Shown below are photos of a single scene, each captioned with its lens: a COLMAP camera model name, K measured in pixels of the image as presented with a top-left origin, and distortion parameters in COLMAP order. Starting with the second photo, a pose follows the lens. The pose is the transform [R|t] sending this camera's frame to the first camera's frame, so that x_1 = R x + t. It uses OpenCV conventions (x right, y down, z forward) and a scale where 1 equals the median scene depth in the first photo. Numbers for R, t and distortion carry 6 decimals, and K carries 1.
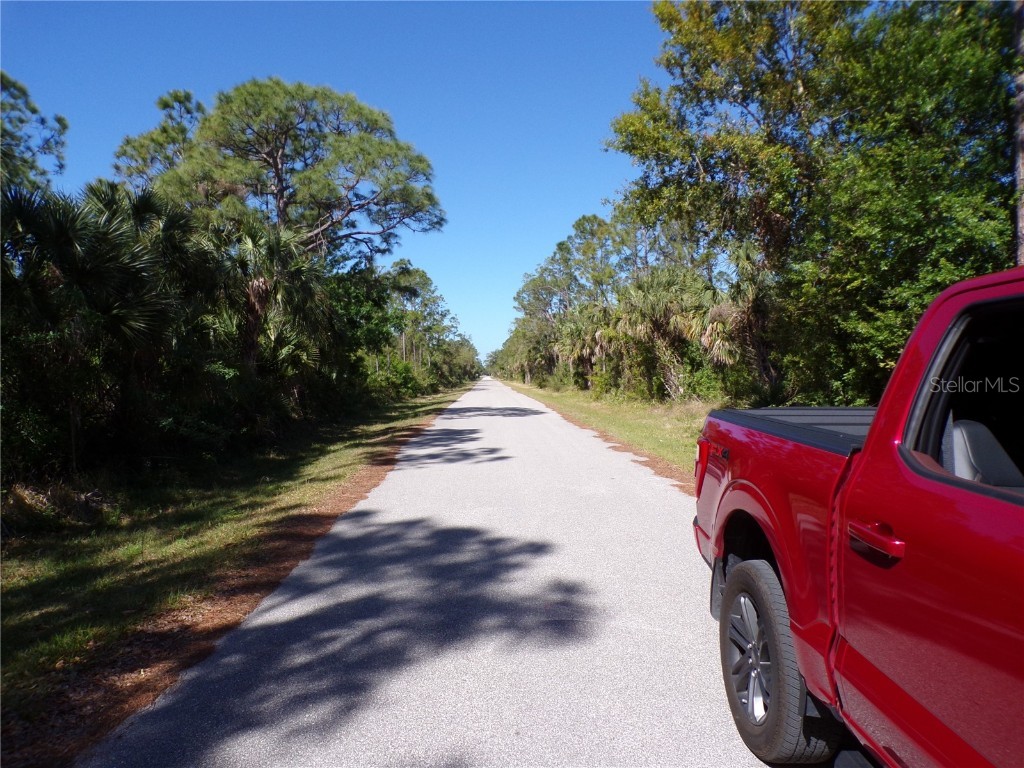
lens RADIAL K [[696.2, 0, 512.0], [0, 696.2, 388.5], [0, 0, 1]] dist [0.005197, 0.001621]
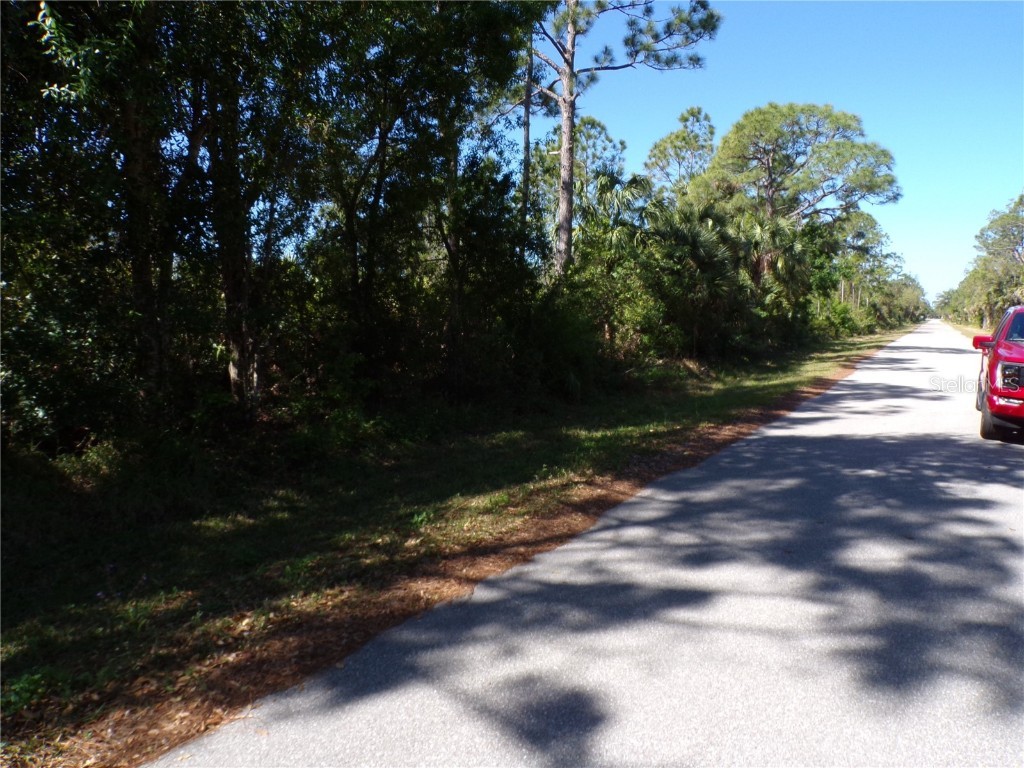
lens RADIAL K [[696.2, 0, 512.0], [0, 696.2, 388.5], [0, 0, 1]] dist [0.005197, 0.001621]
pose [[0.836288, 0.089081, -0.541006, 0.016711], [-0.039621, 0.993952, 0.102416, 0.003629], [0.546857, -0.064214, 0.834760, -0.262838]]
